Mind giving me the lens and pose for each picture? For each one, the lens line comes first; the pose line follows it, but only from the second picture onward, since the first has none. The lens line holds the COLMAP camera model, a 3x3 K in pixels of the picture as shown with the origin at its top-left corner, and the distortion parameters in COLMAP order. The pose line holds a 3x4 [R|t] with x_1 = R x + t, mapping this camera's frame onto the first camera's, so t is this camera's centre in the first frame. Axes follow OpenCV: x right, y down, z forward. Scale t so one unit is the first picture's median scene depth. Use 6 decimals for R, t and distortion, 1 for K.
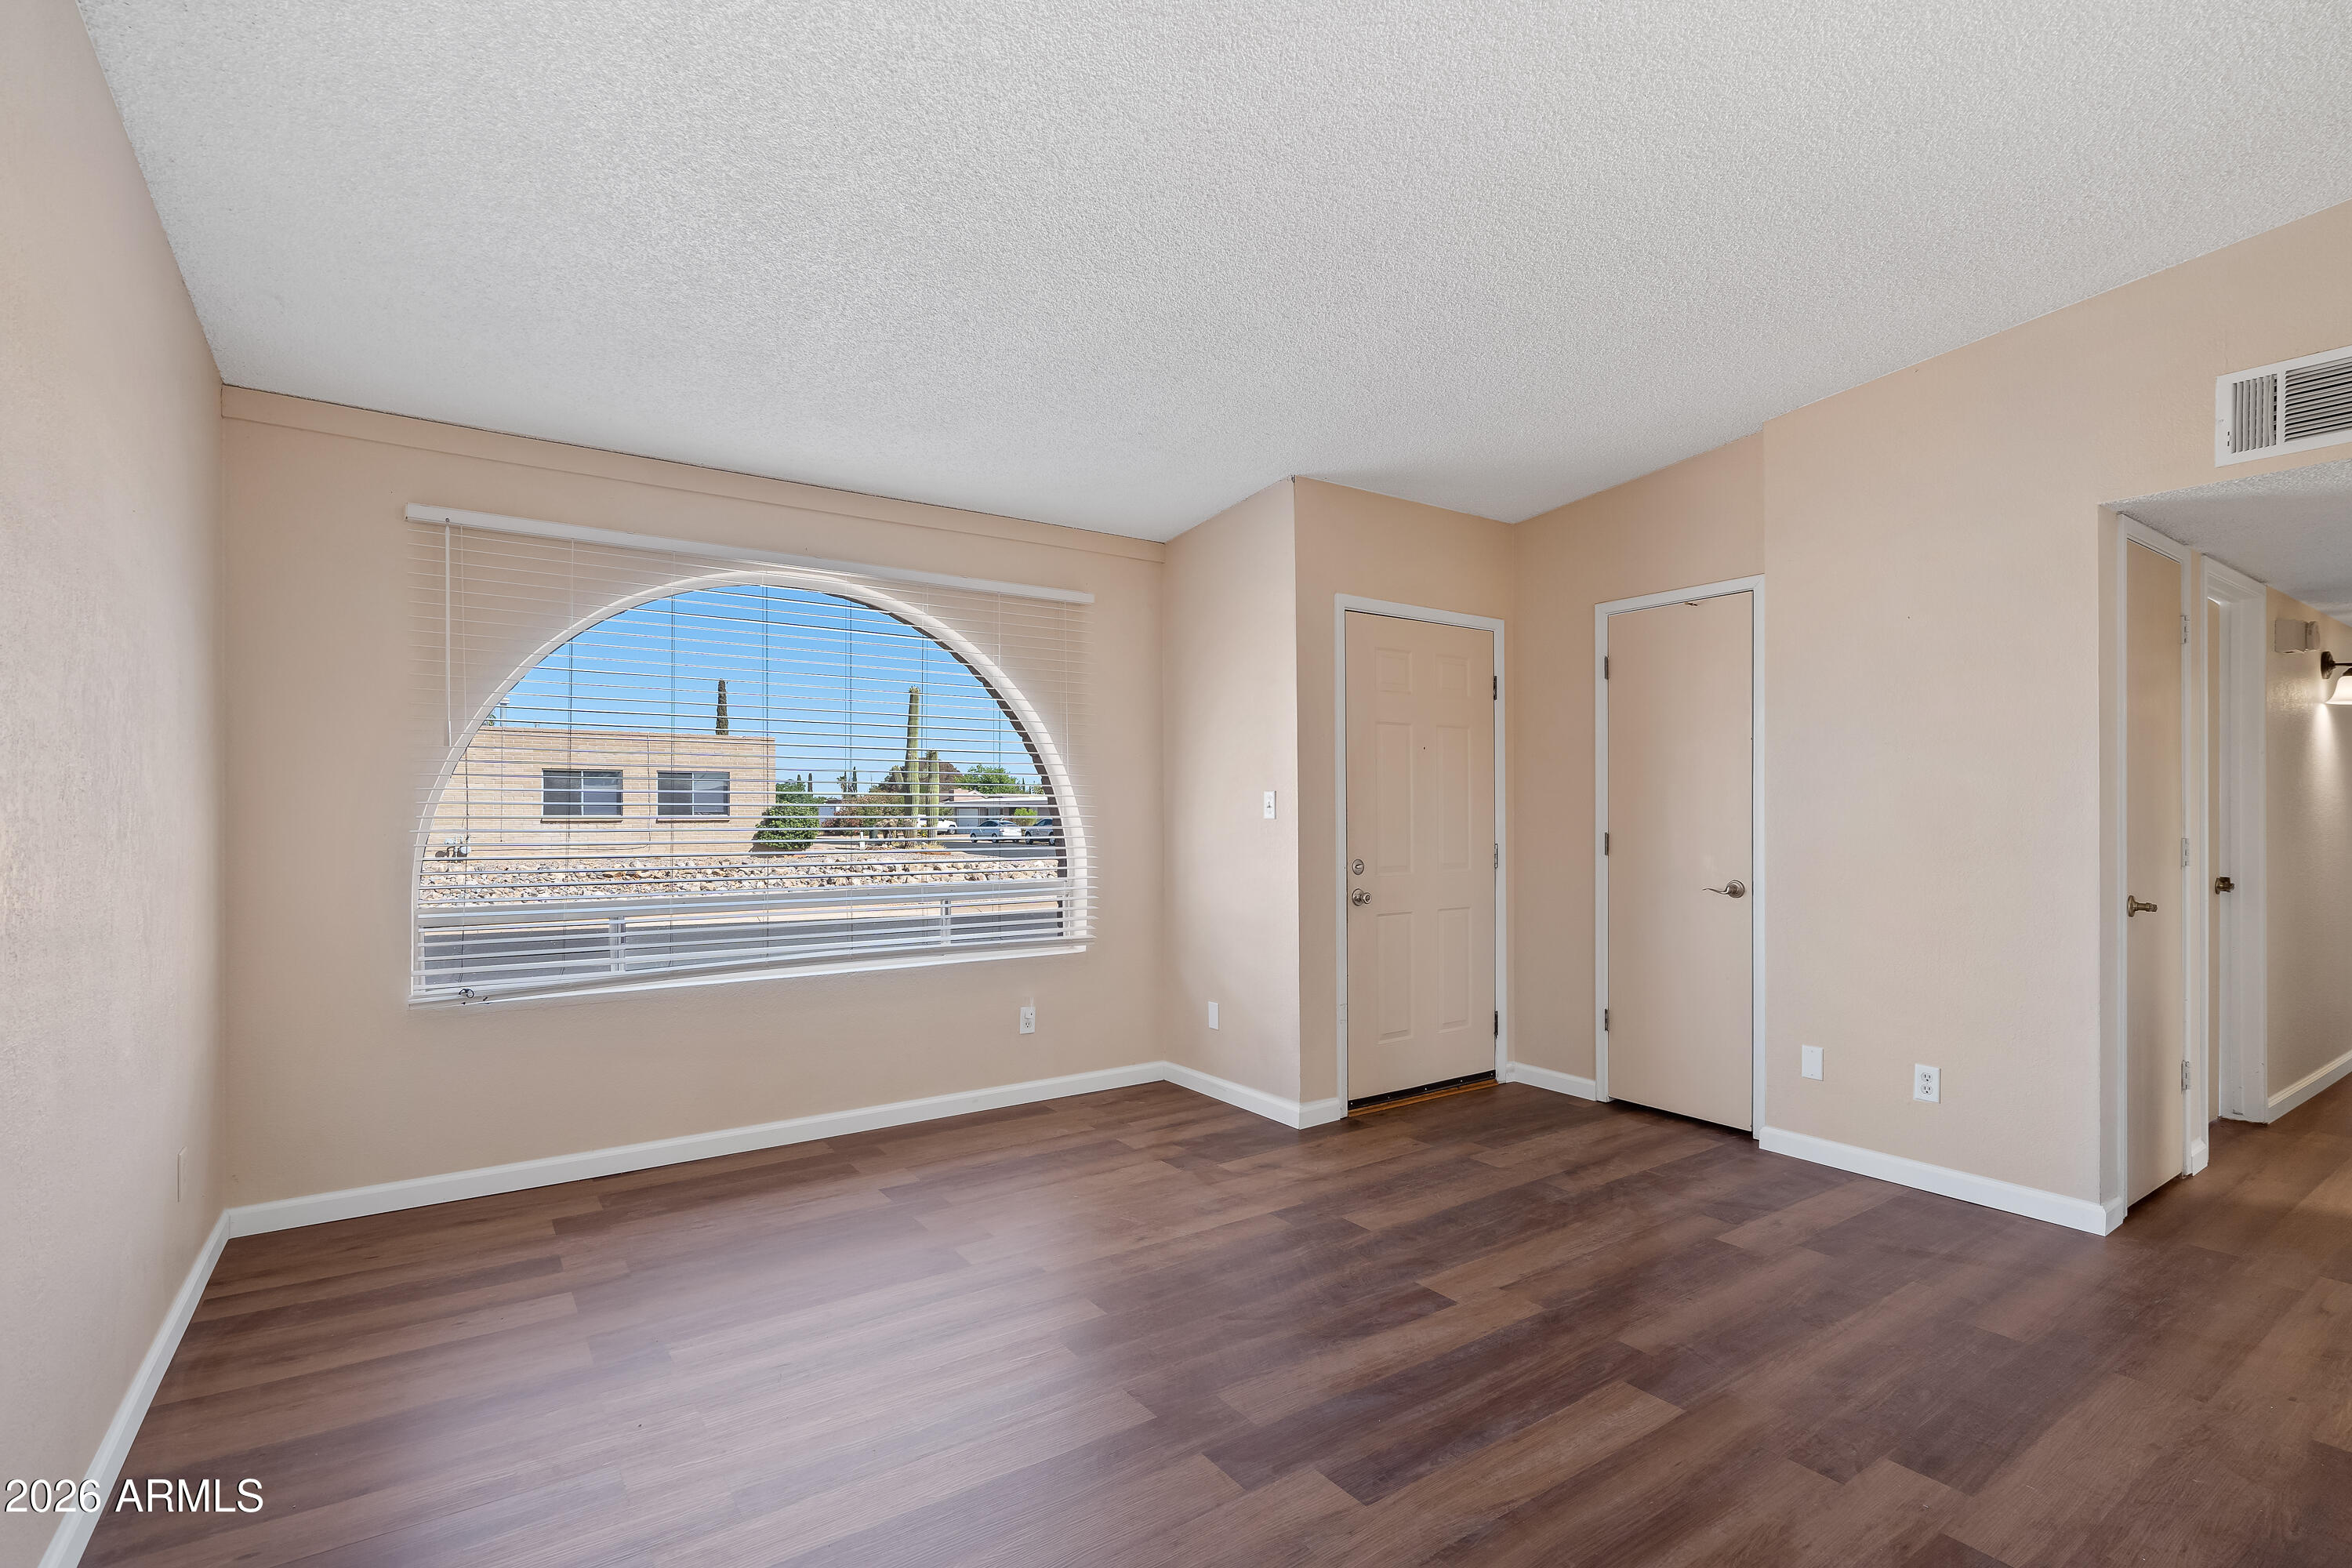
lens RADIAL K [[1089.4, 0, 1203.3], [0, 1089.4, 809.7], [0, 0, 1]] dist [-0.000414, -0.000367]
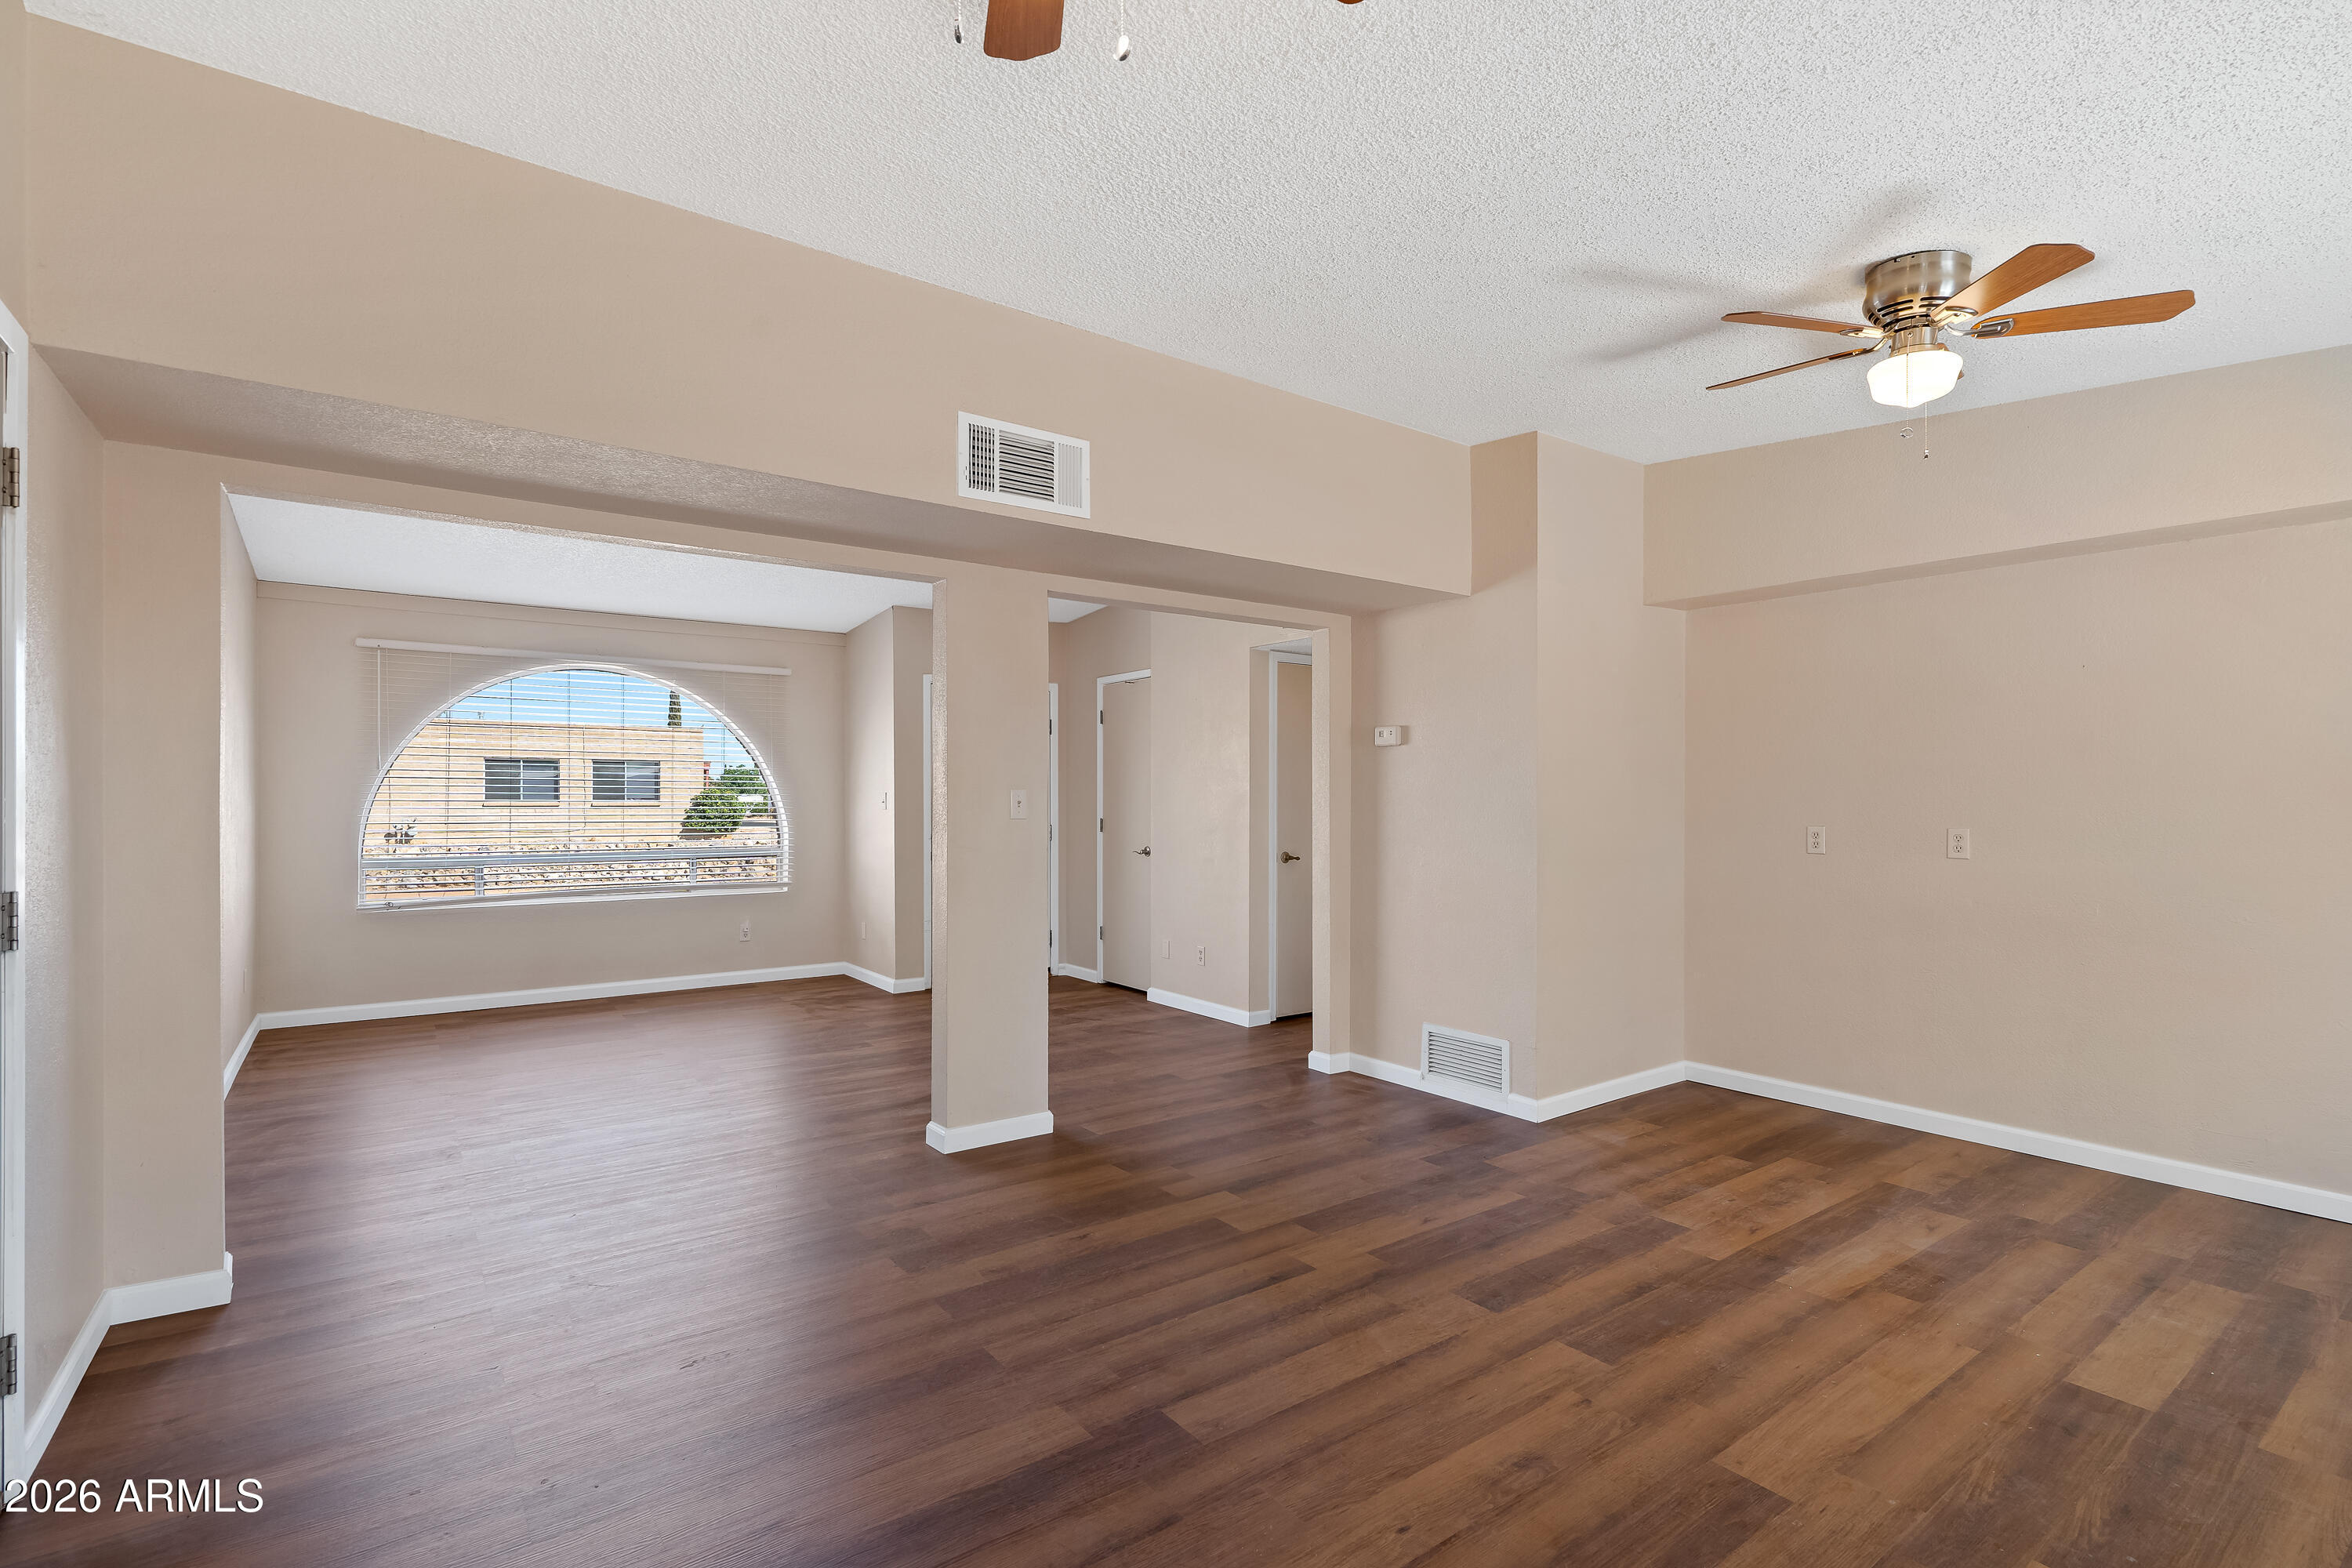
lens RADIAL K [[1089.4, 0, 1192.3], [0, 1089.4, 792.2], [0, 0, 1]] dist [-0.000414, -0.000367]
pose [[0.999733, 0.002273, 0.022978, 0.490576], [-0.002234, 0.999996, -0.001744, -0.016114], [-0.022982, 0.001692, 0.999734, -0.669027]]
